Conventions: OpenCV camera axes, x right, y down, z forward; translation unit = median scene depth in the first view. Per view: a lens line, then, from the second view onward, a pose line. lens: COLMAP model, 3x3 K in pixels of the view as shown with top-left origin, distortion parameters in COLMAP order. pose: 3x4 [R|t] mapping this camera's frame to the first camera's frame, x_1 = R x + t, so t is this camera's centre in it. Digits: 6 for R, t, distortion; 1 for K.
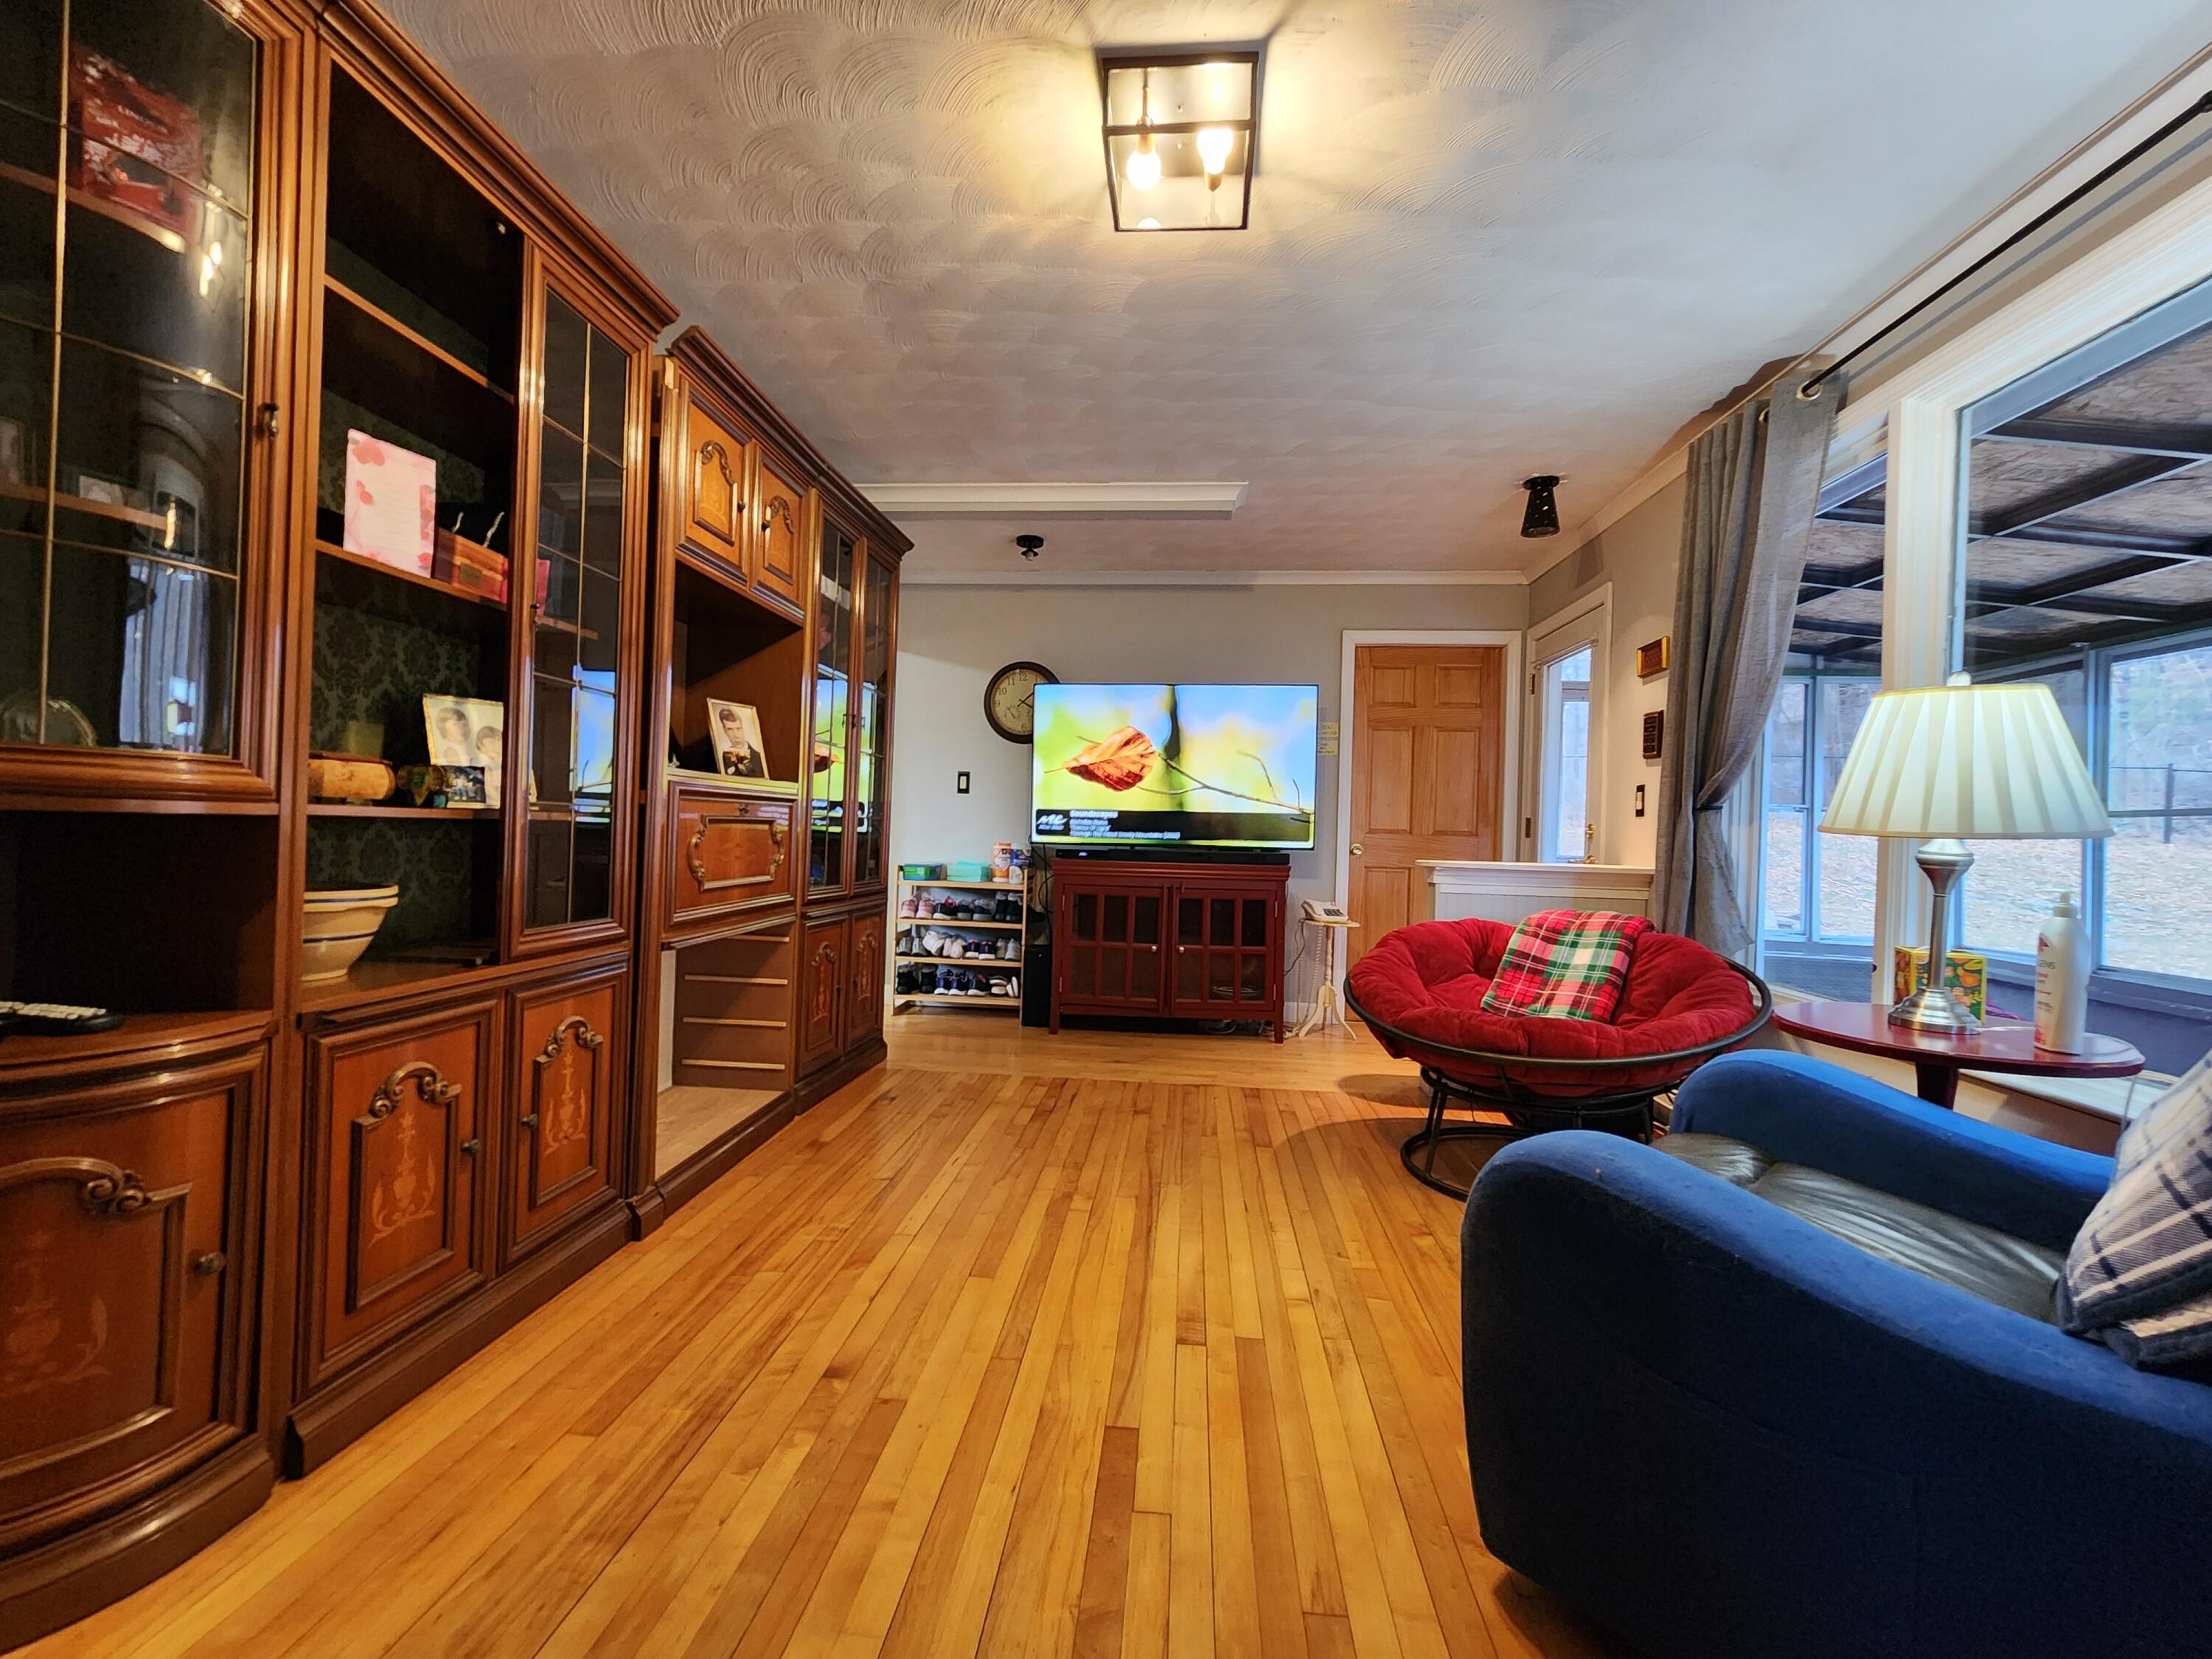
lens RADIAL K [[903.7, 0, 1106.0], [0, 903.7, 829.5], [0, 0, 1]] dist [0.000742, -0.000034]
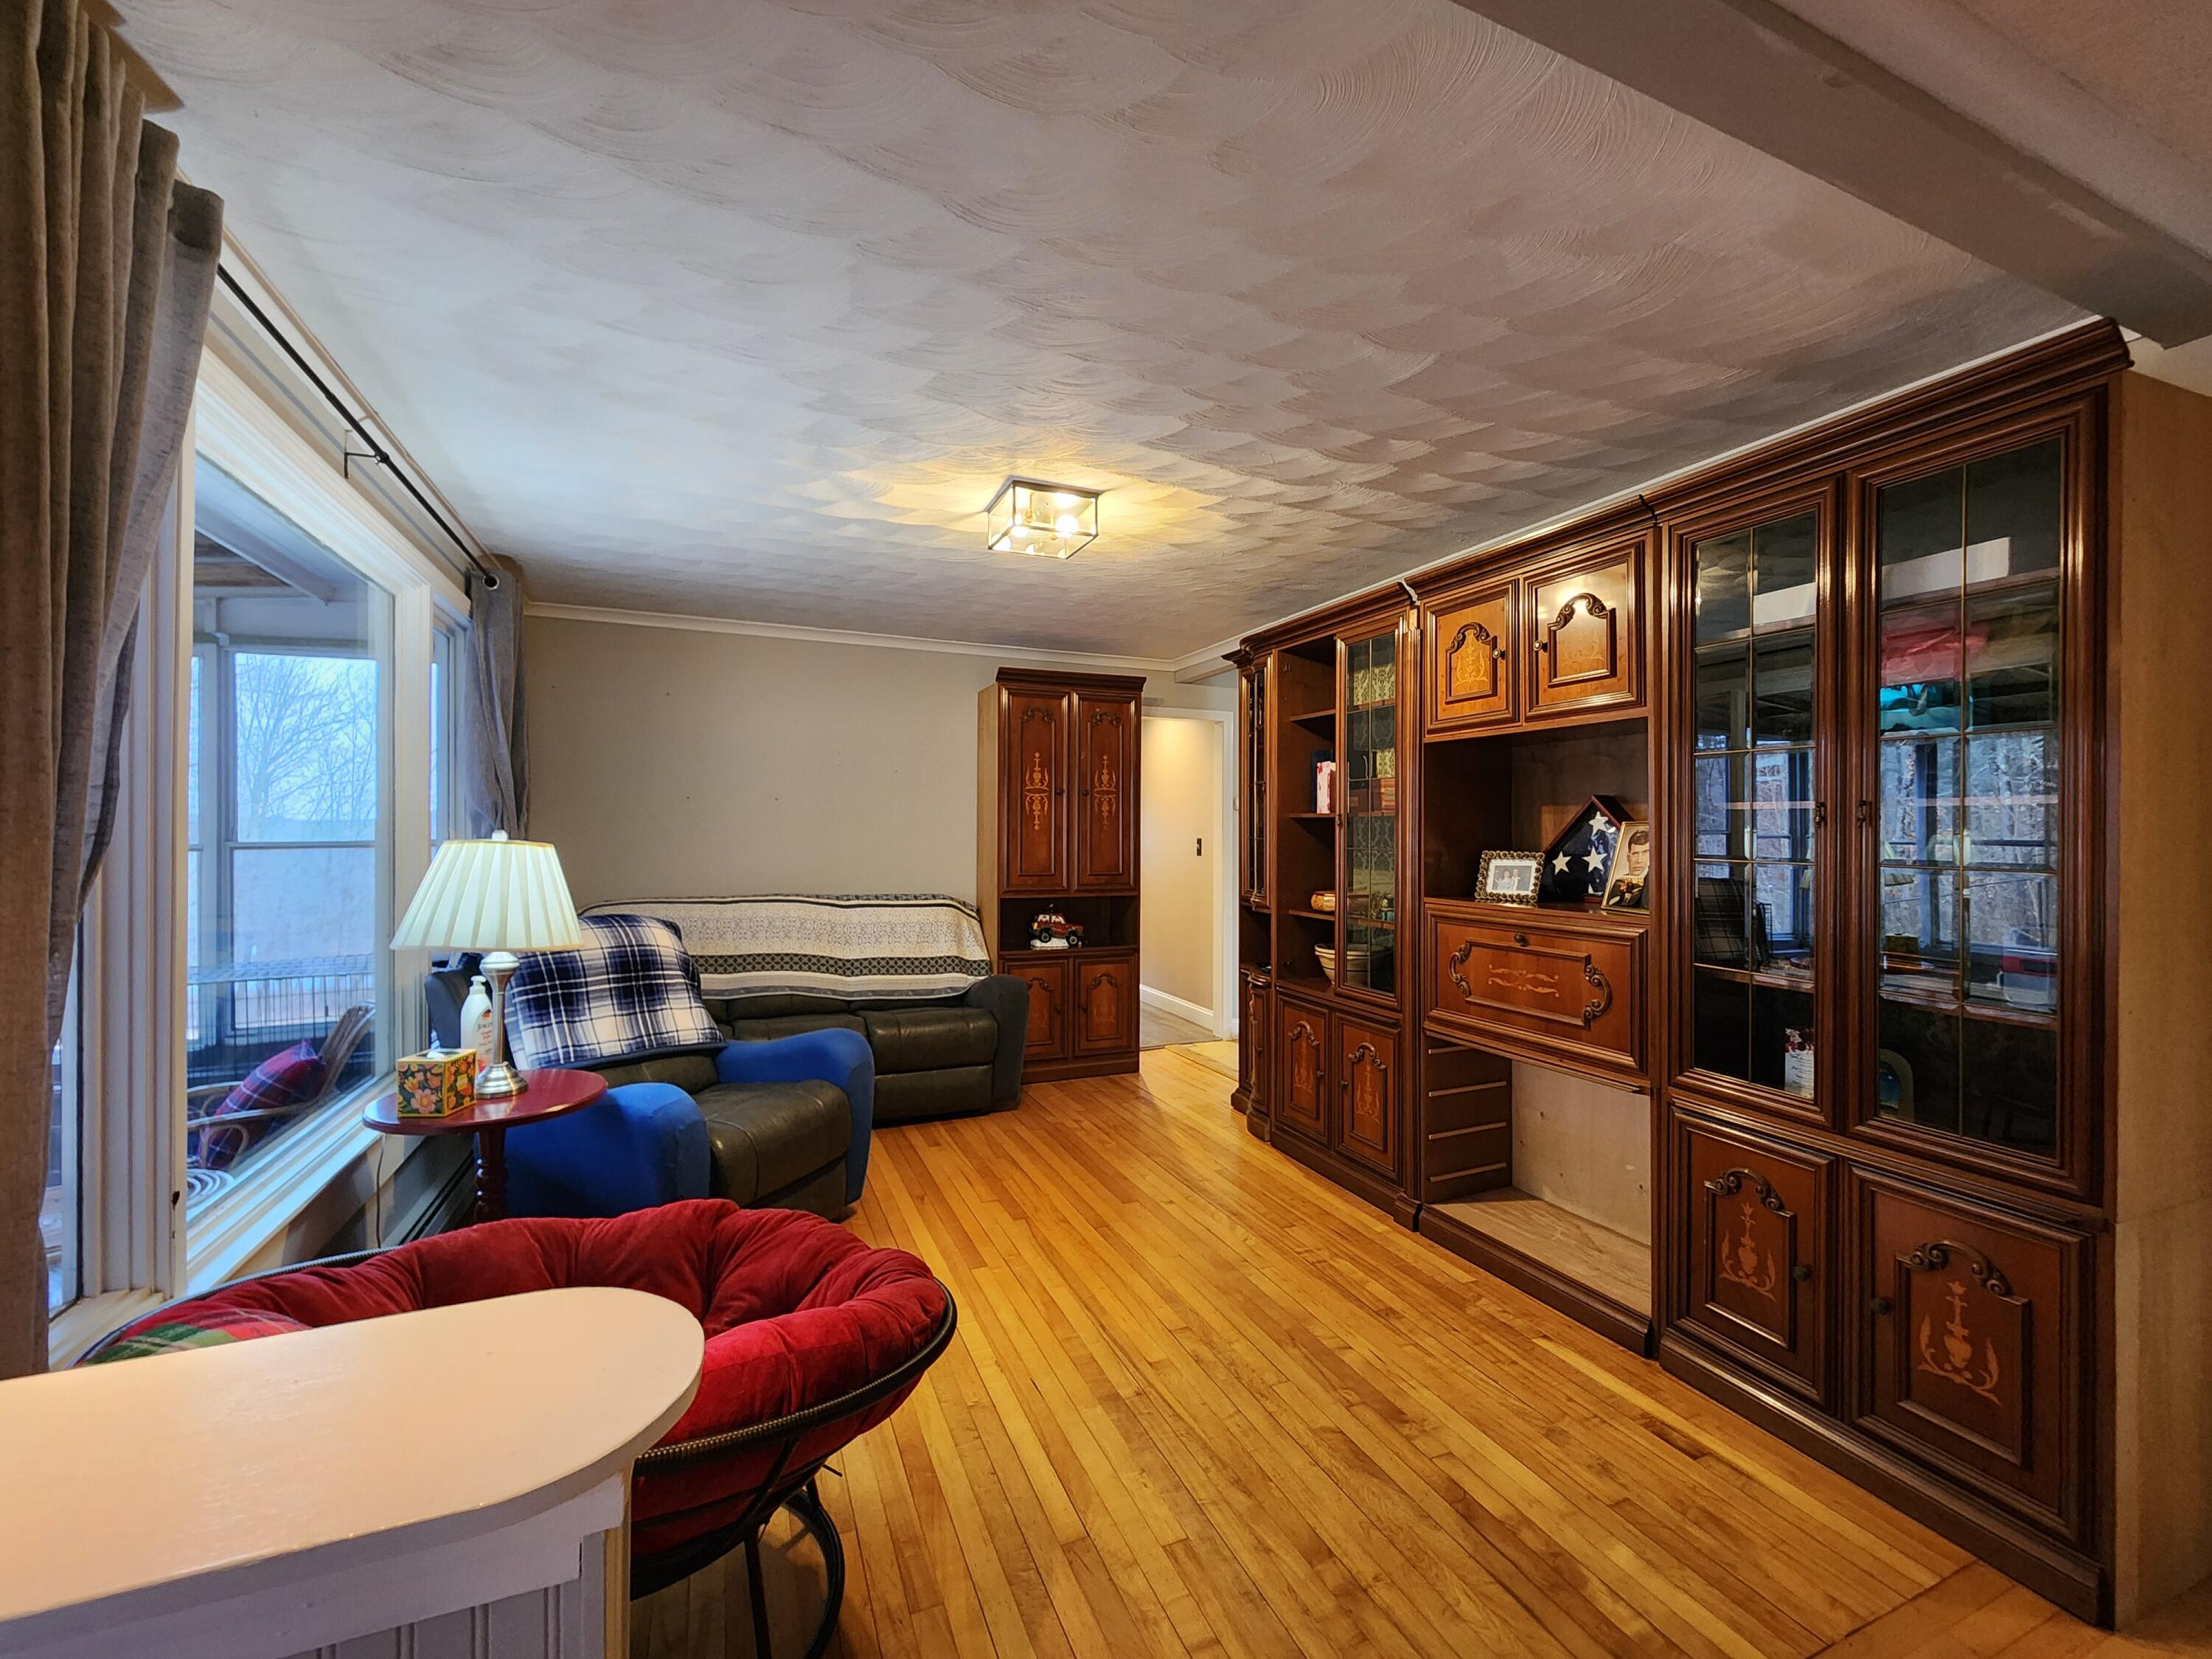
lens RADIAL K [[903.7, 0, 1106.0], [0, 903.7, 829.5], [0, 0, 1]] dist [0.000742, -0.000034]
pose [[-0.878877, -0.030003, -0.476104, 0.740253], [-0.025550, 0.999548, -0.015824, -0.174296], [0.476364, -0.001743, -0.879246, 2.497775]]
